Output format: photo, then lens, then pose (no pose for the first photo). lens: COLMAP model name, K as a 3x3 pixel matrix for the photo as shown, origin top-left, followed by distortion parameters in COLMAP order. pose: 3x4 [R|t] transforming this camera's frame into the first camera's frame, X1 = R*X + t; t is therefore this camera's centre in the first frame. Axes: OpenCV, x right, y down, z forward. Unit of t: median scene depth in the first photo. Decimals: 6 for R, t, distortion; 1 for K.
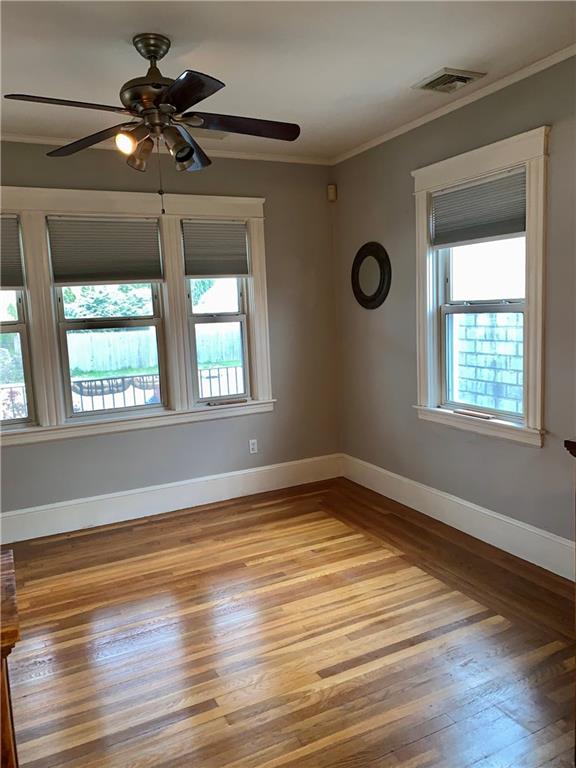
lens RADIAL K [[593.6, 0, 287.0], [0, 593.6, 382.7], [0, 0, 1]] dist [0.115123, -0.205092]
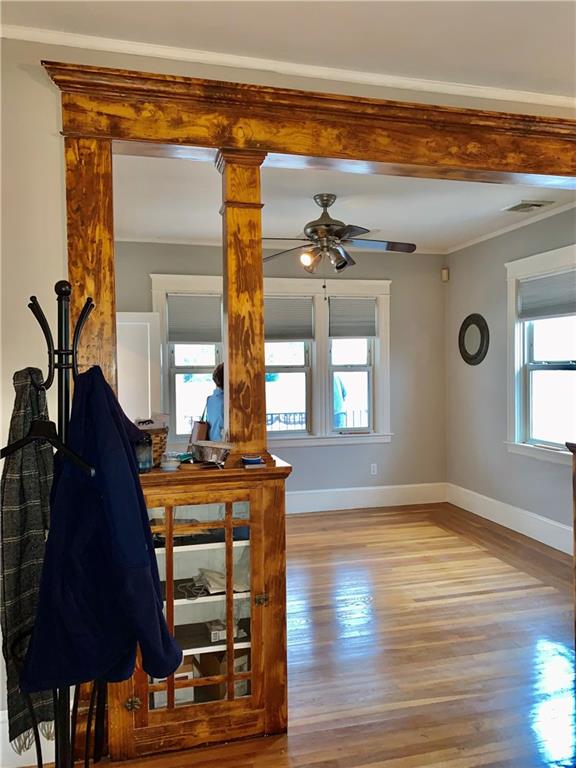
lens RADIAL K [[593.6, 0, 287.0], [0, 593.6, 382.7], [0, 0, 1]] dist [0.115123, -0.205092]
pose [[0.978468, 0.038427, -0.202791, 0.016270], [-0.057362, 0.994438, -0.088336, 0.056918], [0.198269, 0.098067, 0.975229, -0.373356]]
